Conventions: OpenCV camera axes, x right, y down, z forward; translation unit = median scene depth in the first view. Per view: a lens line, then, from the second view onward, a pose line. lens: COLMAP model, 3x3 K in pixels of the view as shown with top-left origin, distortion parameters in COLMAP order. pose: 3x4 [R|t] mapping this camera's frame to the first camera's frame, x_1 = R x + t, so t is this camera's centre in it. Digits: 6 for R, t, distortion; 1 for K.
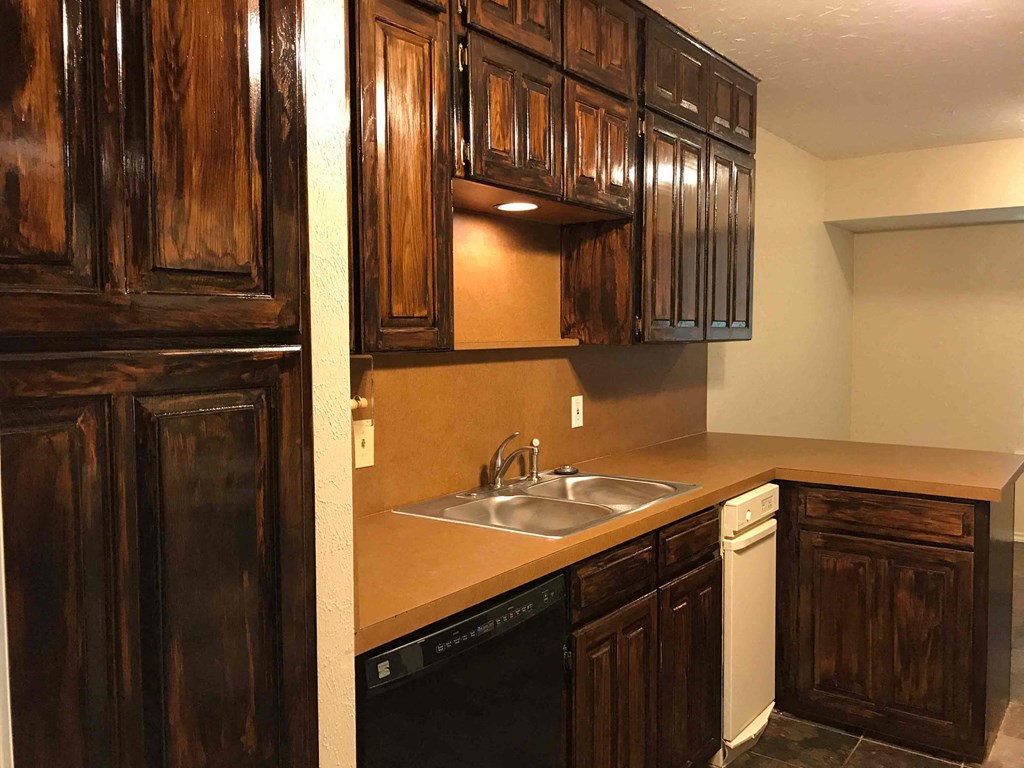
lens RADIAL K [[833.6, 0, 501.9], [0, 833.6, 378.3], [0, 0, 1]] dist [0.034586, -0.040181]
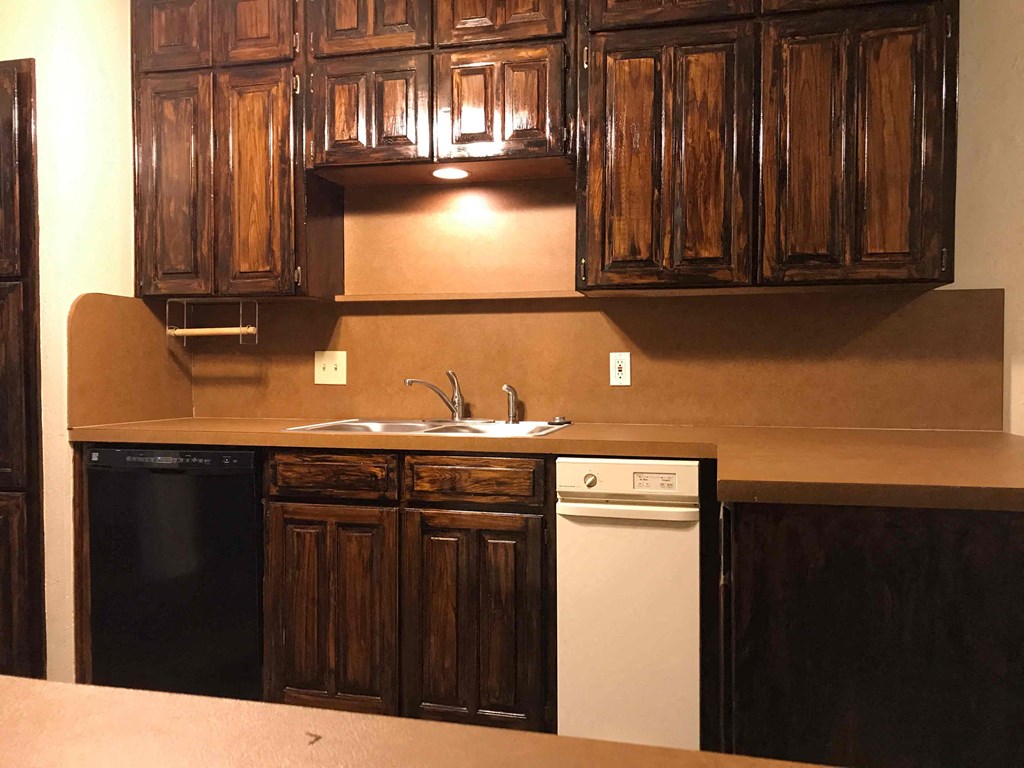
lens RADIAL K [[809.7, 0, 515.9], [0, 809.7, 380.4], [0, 0, 1]] dist [-0.007997, 0.004469]
pose [[0.406180, 0.022869, -0.913507, 0.993266], [-0.055398, 0.998464, 0.000364, 0.067050], [0.912112, 0.050458, 0.406823, 0.591159]]
